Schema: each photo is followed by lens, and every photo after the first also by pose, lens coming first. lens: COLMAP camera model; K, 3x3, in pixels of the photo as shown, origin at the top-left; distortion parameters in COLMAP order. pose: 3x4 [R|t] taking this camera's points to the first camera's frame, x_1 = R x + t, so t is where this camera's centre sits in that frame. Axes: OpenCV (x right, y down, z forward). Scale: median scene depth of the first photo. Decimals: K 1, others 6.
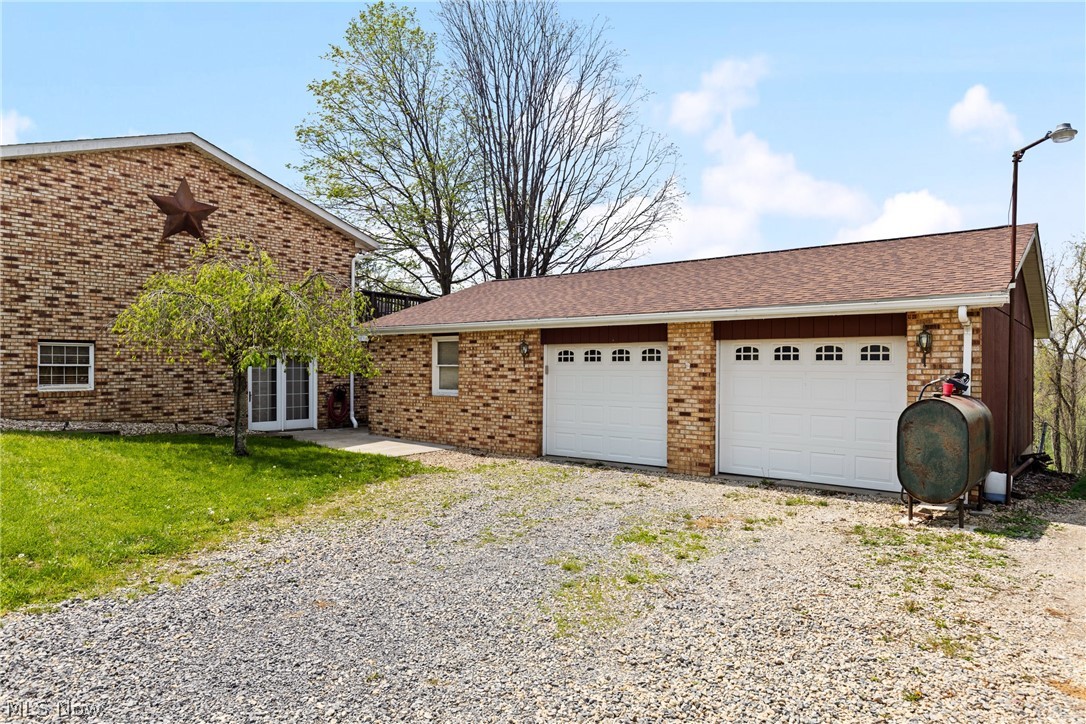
lens RADIAL K [[608.7, 0, 543.8], [0, 608.7, 355.8], [0, 0, 1]] dist [0.006641, 0.001386]
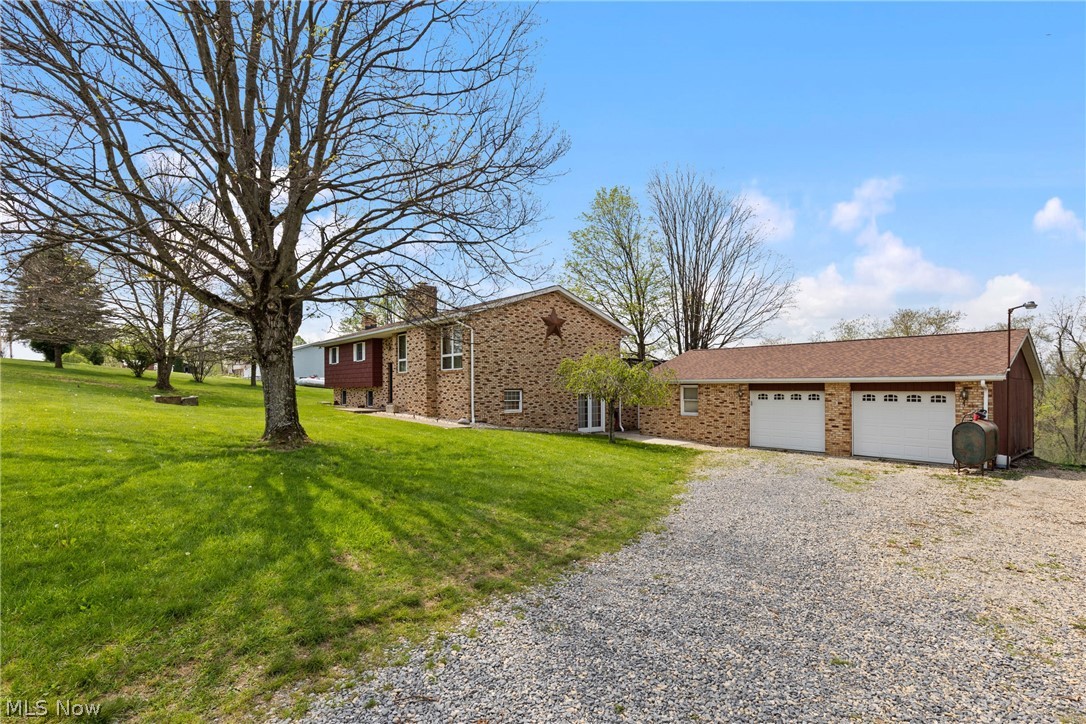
lens RADIAL K [[494.0, 0, 541.6], [0, 494.0, 371.2], [0, 0, 1]] dist [0.008910, -0.000530]
pose [[0.989709, -0.007779, -0.142881, -0.475014], [0.006833, 0.999951, -0.007109, -0.080448], [0.142930, 0.006060, 0.989714, -0.751117]]
